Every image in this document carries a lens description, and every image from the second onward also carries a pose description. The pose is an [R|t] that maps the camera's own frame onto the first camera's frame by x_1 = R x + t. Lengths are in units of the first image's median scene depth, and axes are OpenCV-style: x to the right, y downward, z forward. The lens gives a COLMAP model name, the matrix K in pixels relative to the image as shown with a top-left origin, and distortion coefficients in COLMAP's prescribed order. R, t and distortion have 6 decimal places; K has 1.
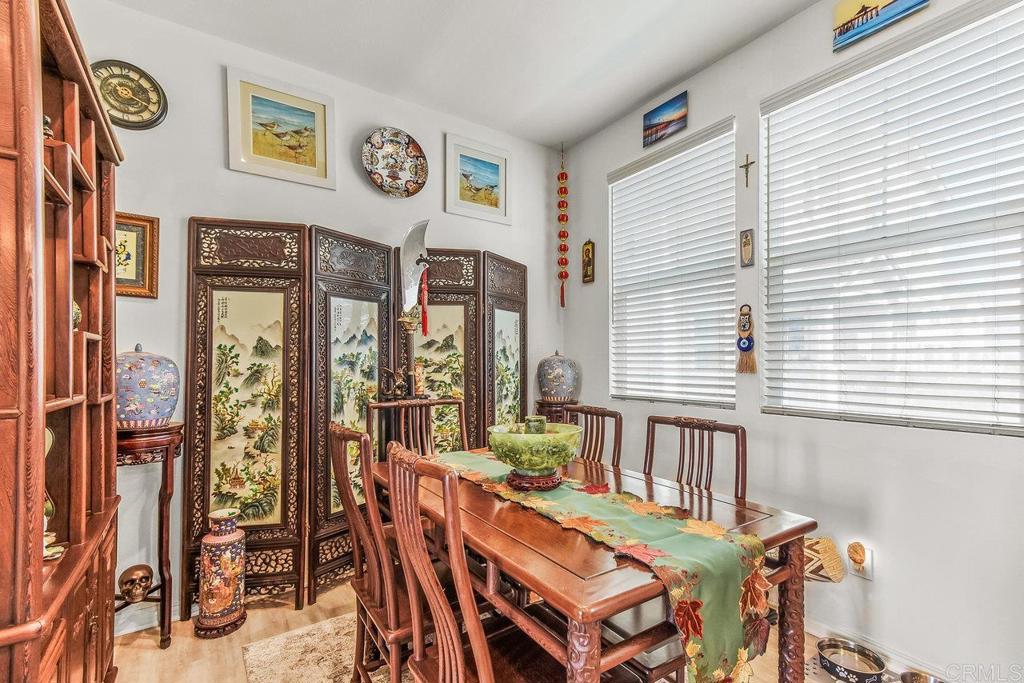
lens RADIAL K [[461.7, 0, 503.5], [0, 461.7, 360.4], [0, 0, 1]] dist [0.026990, -0.004453]
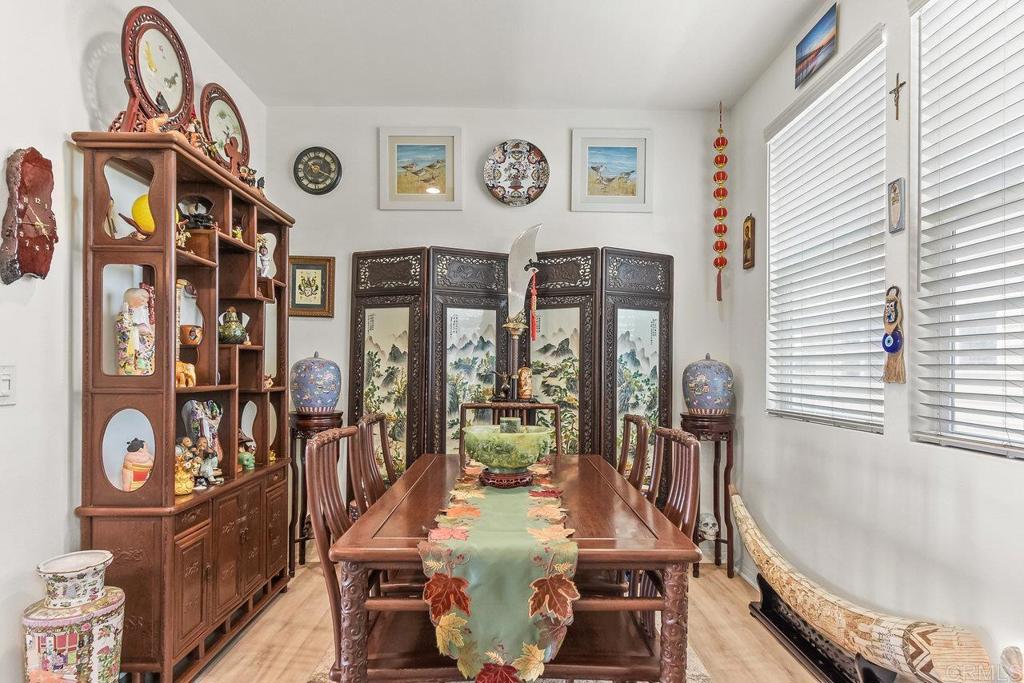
lens RADIAL K [[533.1, 0, 511.6], [0, 533.1, 369.1], [0, 0, 1]] dist [0.010267, -0.001791]
pose [[0.838946, 0.006725, -0.544173, 0.424879], [-0.004977, 0.999977, 0.004685, 0.004097], [0.544192, -0.001222, 0.838960, 0.001952]]
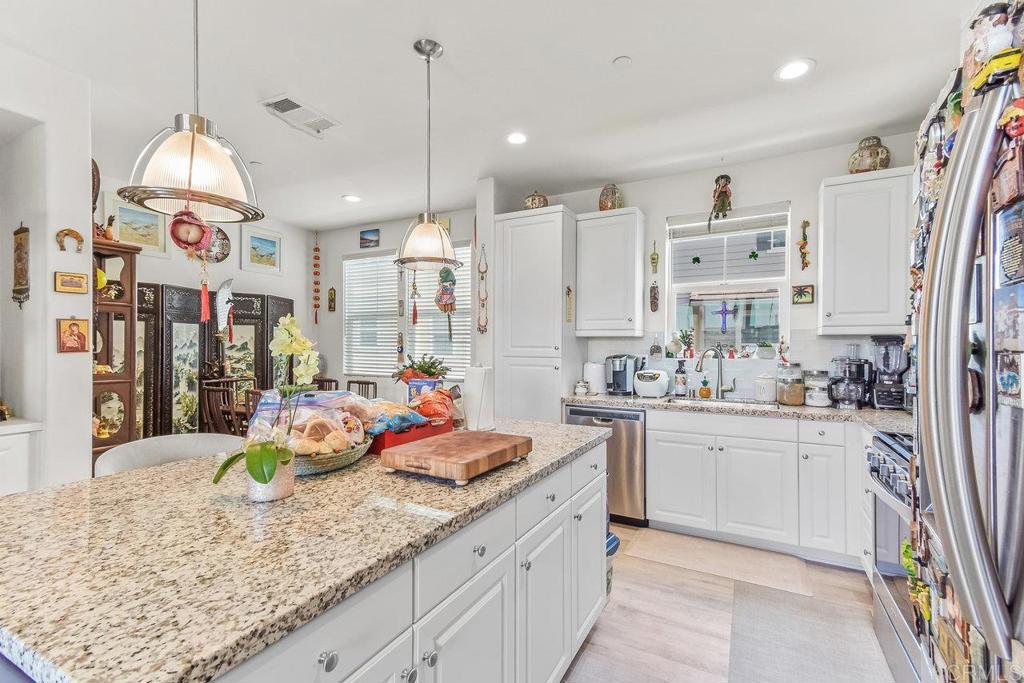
lens RADIAL K [[461.7, 0, 510.8], [0, 461.7, 343.6], [0, 0, 1]] dist [0.026990, -0.004453]
pose [[0.876886, 0.007266, 0.480644, -0.087245], [-0.008872, 0.999960, 0.001070, -0.064057], [-0.480617, -0.005202, 0.876915, -1.122948]]
